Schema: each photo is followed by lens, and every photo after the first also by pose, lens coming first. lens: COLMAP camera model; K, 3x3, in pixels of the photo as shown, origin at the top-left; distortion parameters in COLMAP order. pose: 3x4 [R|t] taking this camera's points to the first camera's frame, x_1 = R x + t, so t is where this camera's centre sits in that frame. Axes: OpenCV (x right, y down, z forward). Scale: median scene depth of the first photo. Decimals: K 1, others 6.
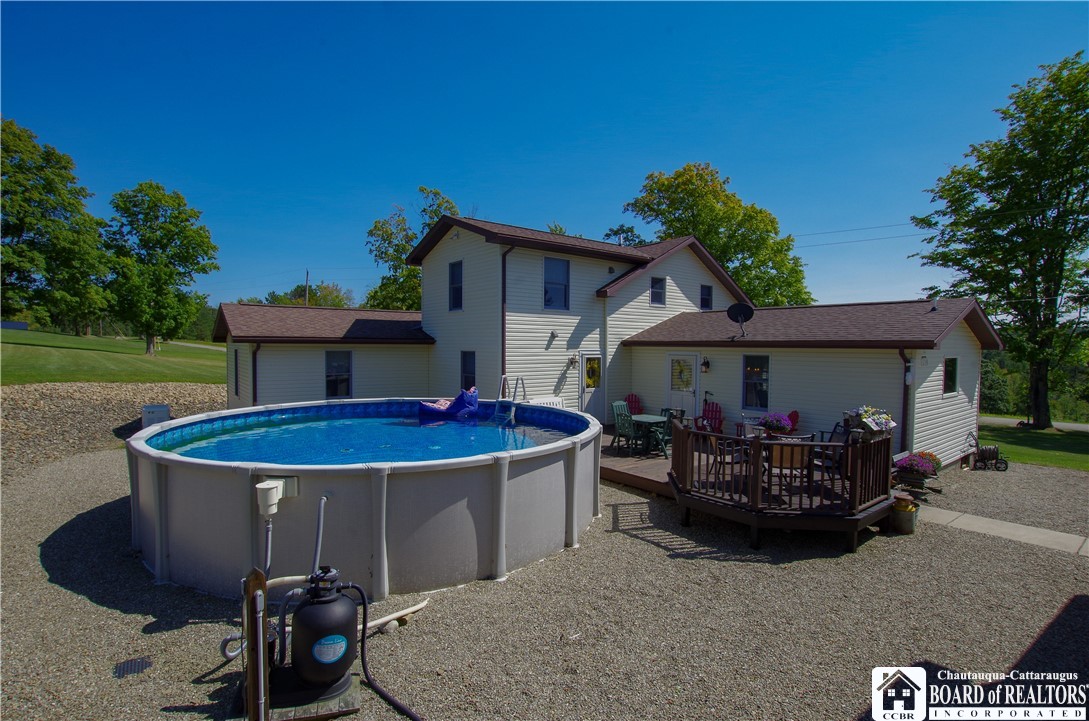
lens RADIAL K [[517.7, 0, 569.4], [0, 517.7, 353.1], [0, 0, 1]] dist [-0.000704, -0.000048]
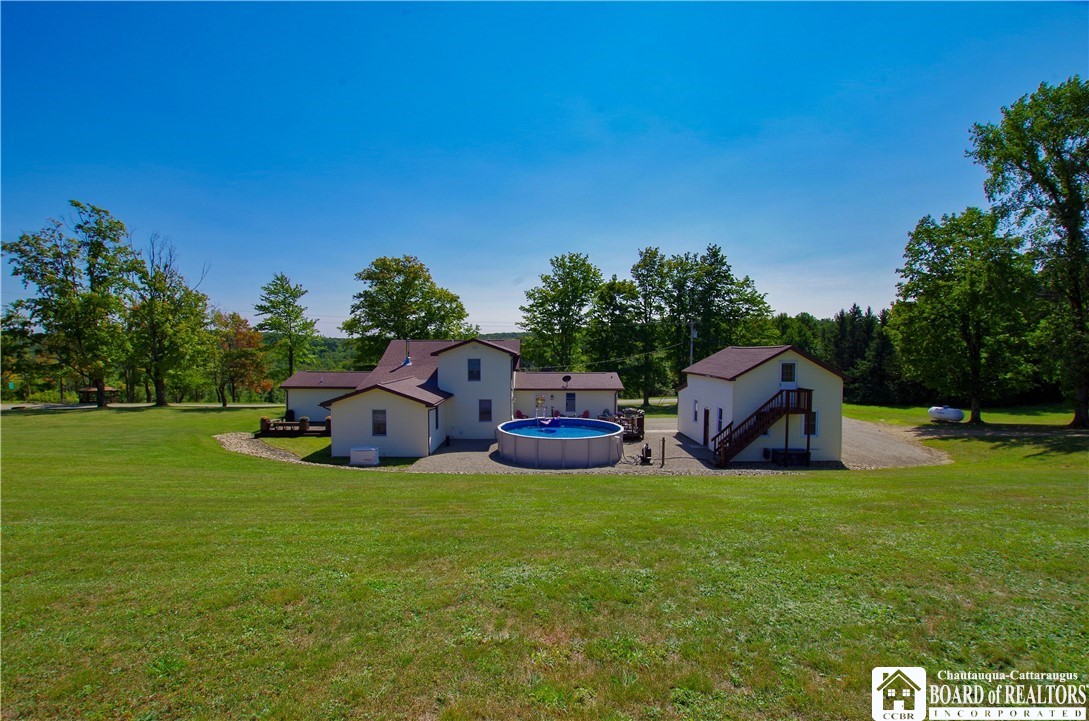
lens RADIAL K [[478.0, 0, 544.5], [0, 478.0, 360.5], [0, 0, 1]] dist [-0.002641, -0.000165]
pose [[0.618097, -0.036260, 0.785265, -1.656631], [0.014615, 0.999293, 0.034639, -0.245046], [-0.785966, -0.009933, 0.618190, -0.510693]]
